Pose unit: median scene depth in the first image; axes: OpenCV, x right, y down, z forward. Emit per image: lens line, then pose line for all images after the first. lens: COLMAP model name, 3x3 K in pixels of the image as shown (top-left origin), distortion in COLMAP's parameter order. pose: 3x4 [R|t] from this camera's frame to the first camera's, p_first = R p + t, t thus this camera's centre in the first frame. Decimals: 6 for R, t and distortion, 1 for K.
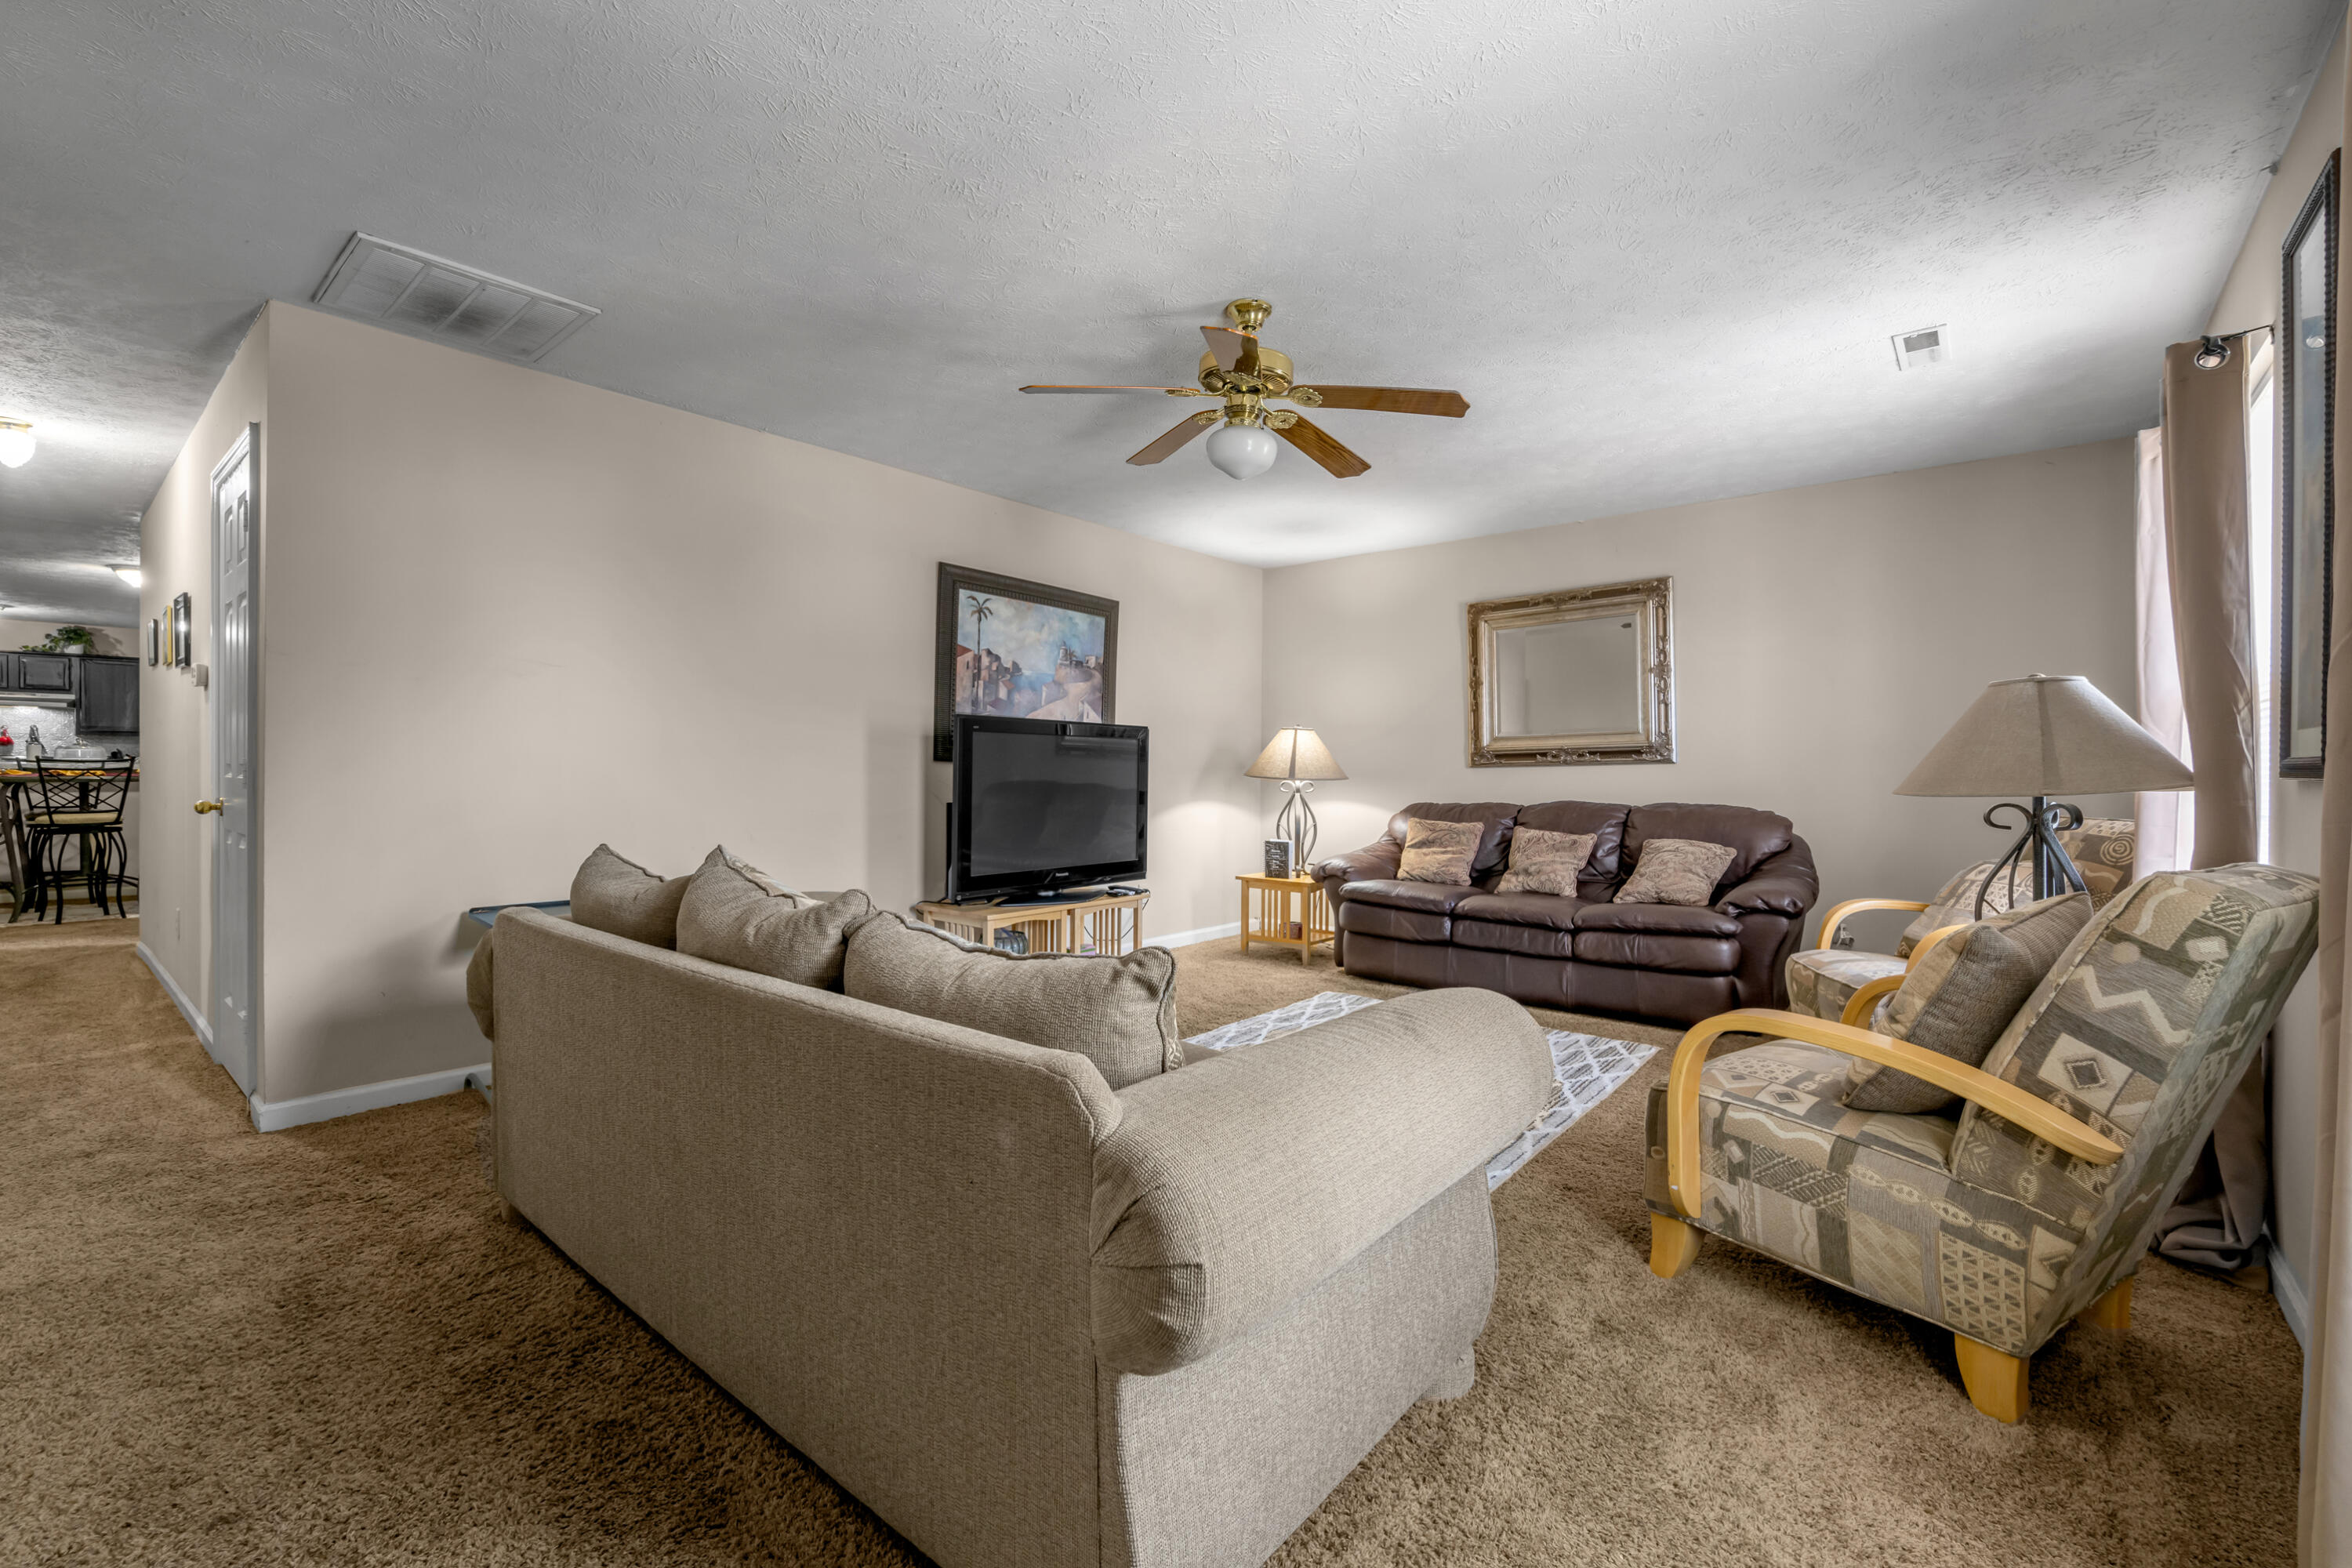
lens RADIAL K [[983.5, 0, 1161.8], [0, 983.5, 774.4], [0, 0, 1]] dist [-0.006334, 0.000959]
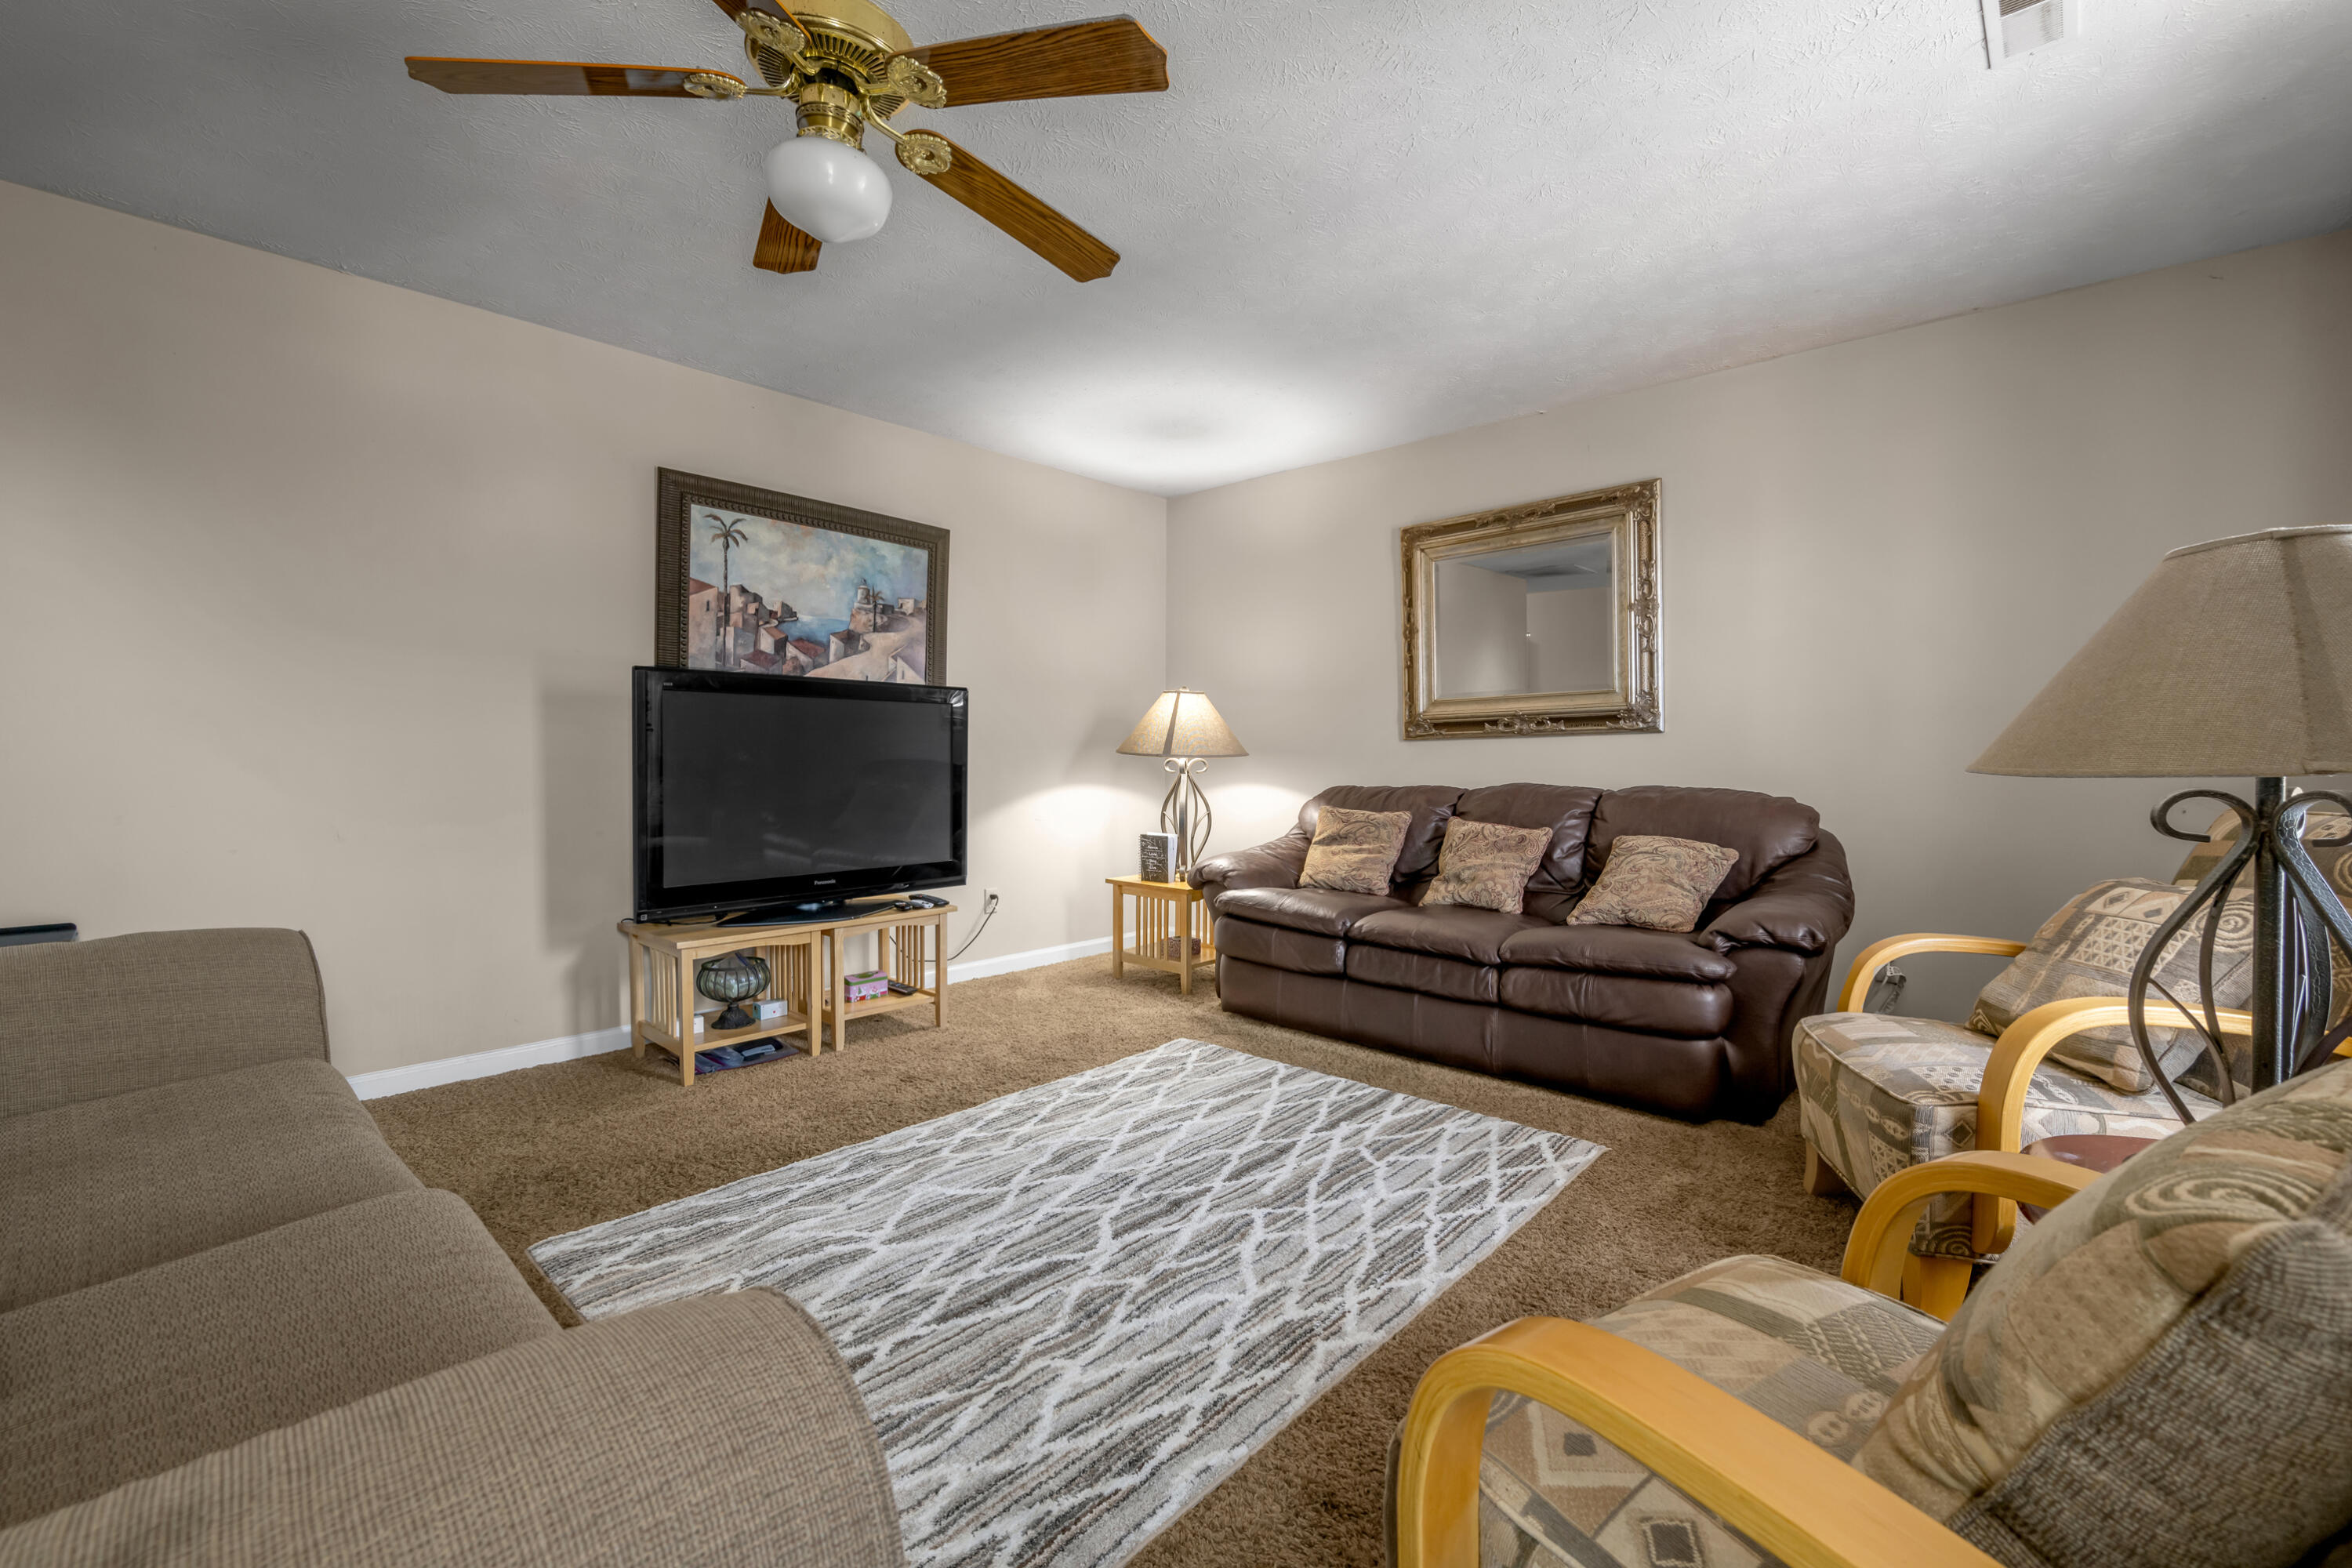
lens RADIAL K [[983.5, 0, 1168.3], [0, 983.5, 779.2], [0, 0, 1]] dist [-0.006334, 0.000959]
pose [[0.999127, -0.001773, -0.041749, 0.189257], [0.002738, 0.999730, 0.023085, 0.005952], [0.041697, -0.023179, 0.998861, 0.255066]]
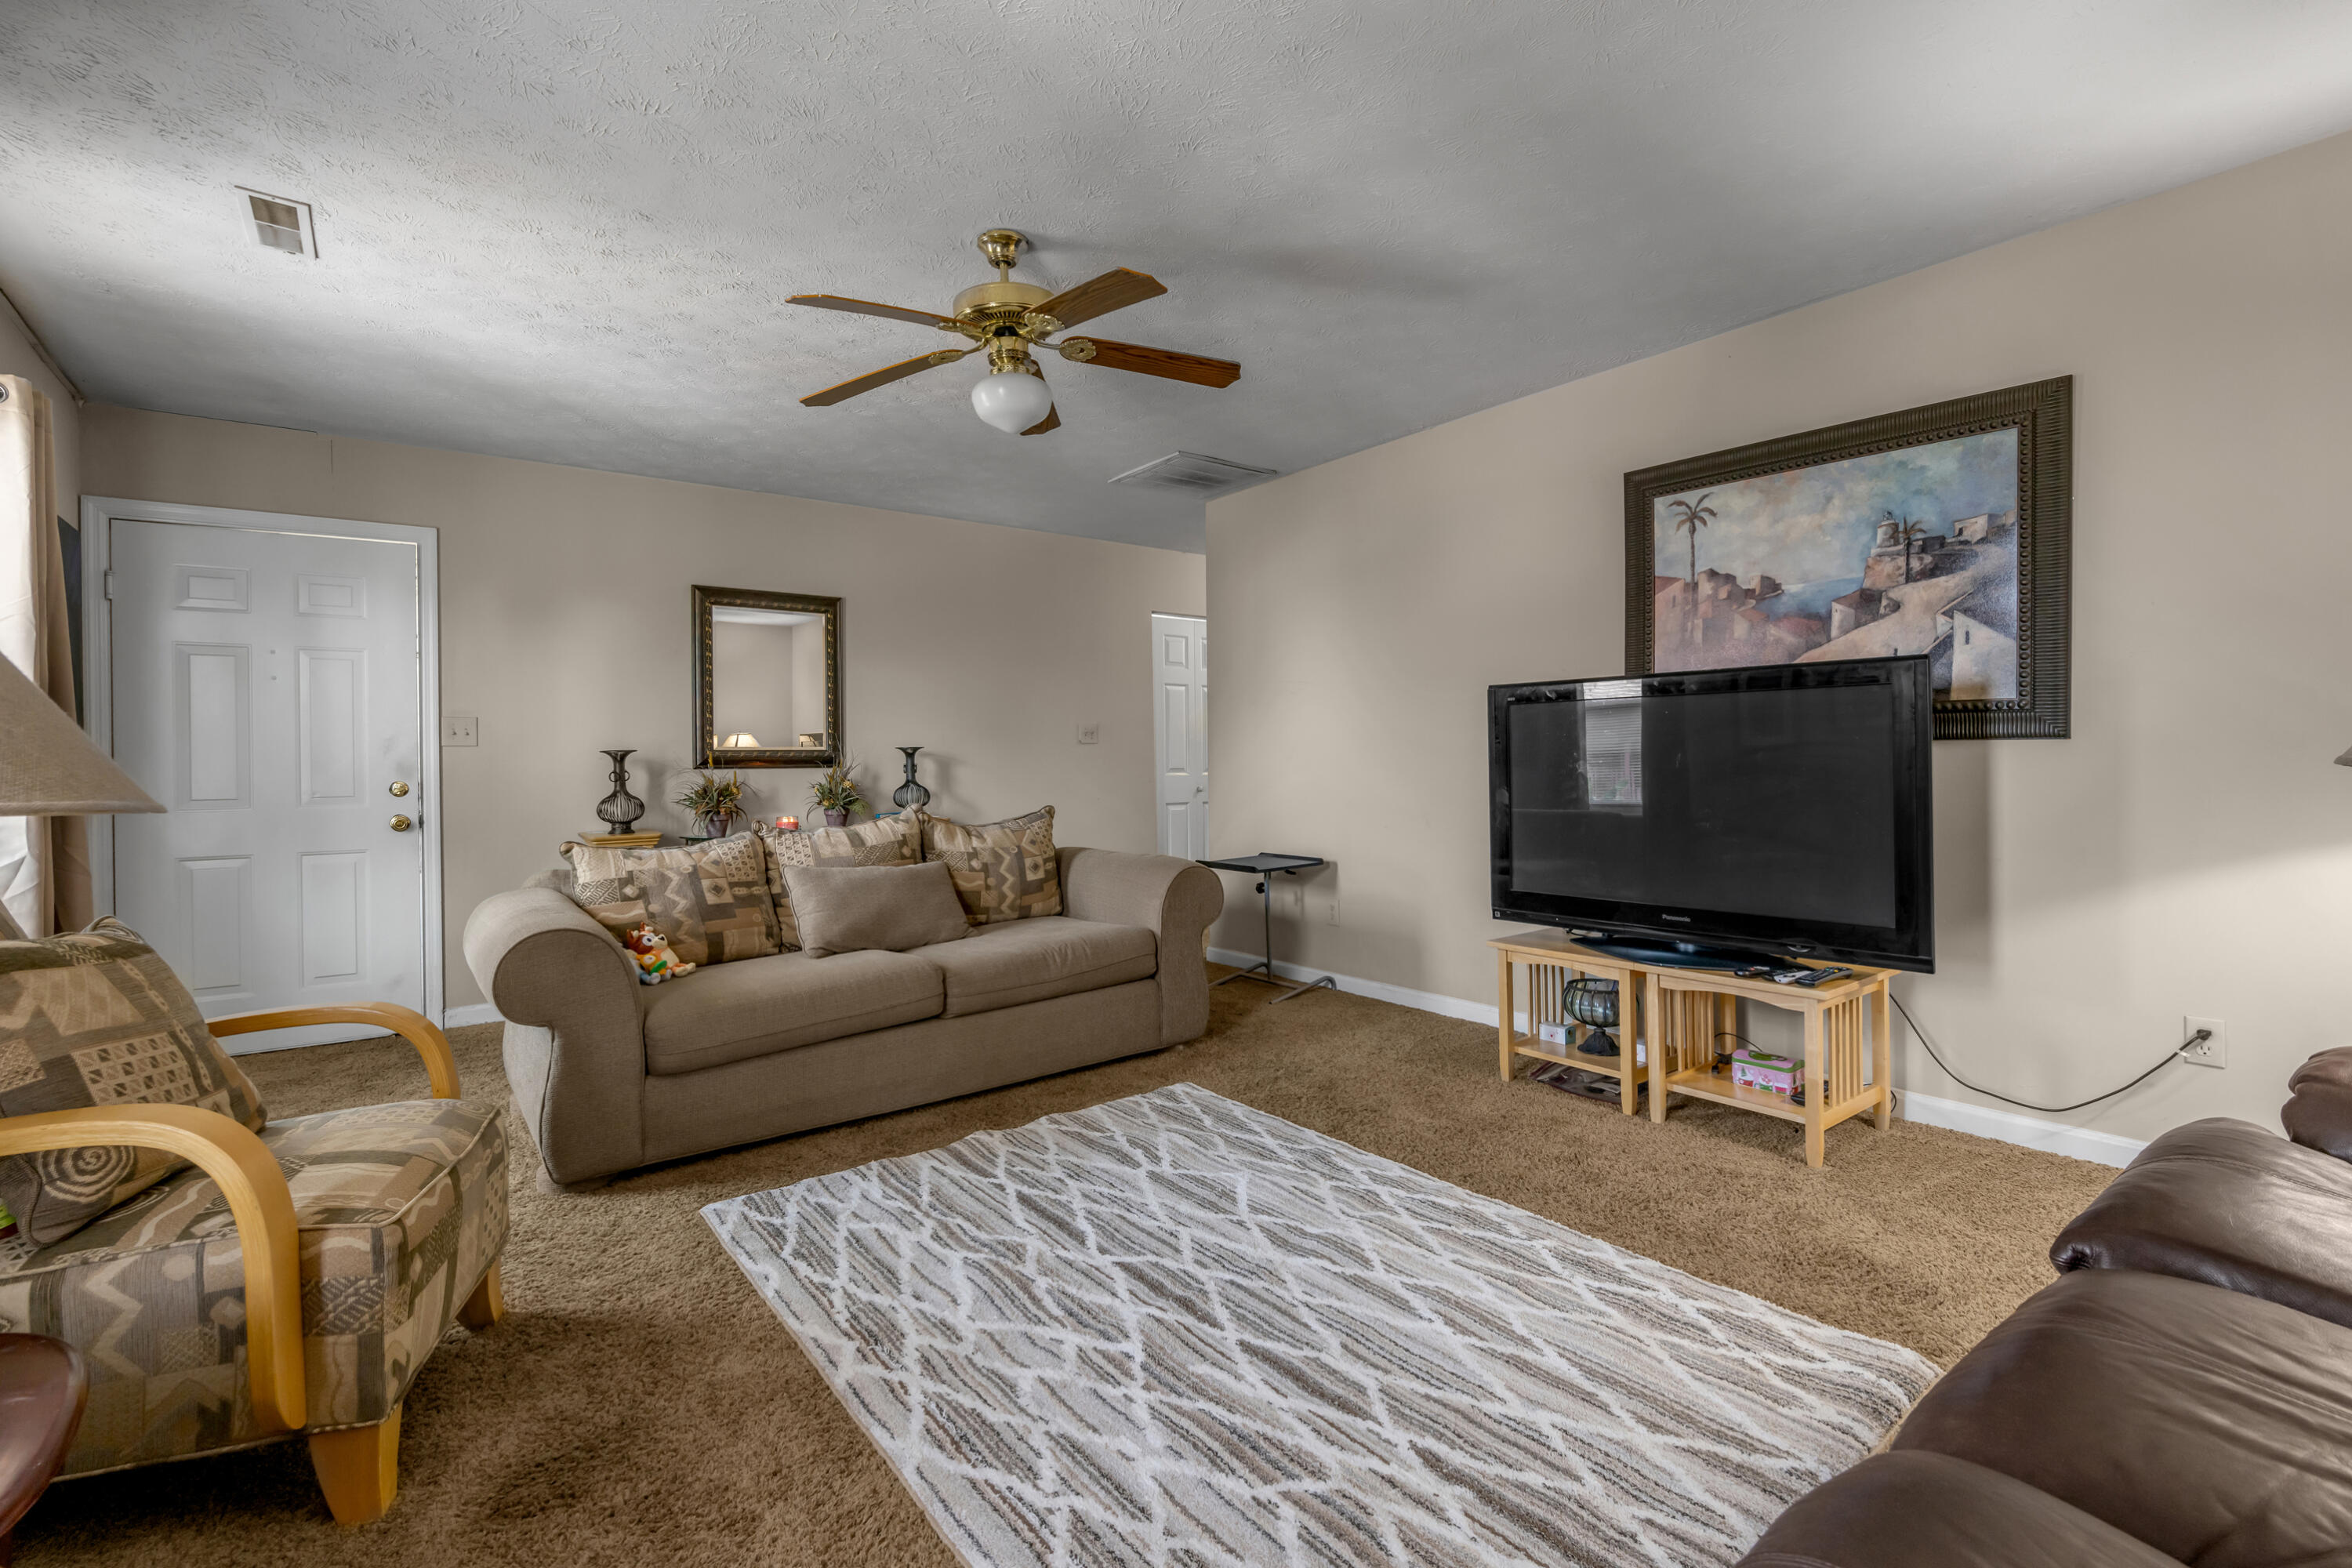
lens RADIAL K [[983.5, 0, 1156.1], [0, 983.5, 761.4], [0, 0, 1]] dist [-0.006334, 0.000959]
pose [[-0.187110, -0.002727, -0.982335, 0.556663], [0.010131, 0.999938, -0.004706, 0.001682], [0.982287, -0.010833, -0.187071, 0.769772]]
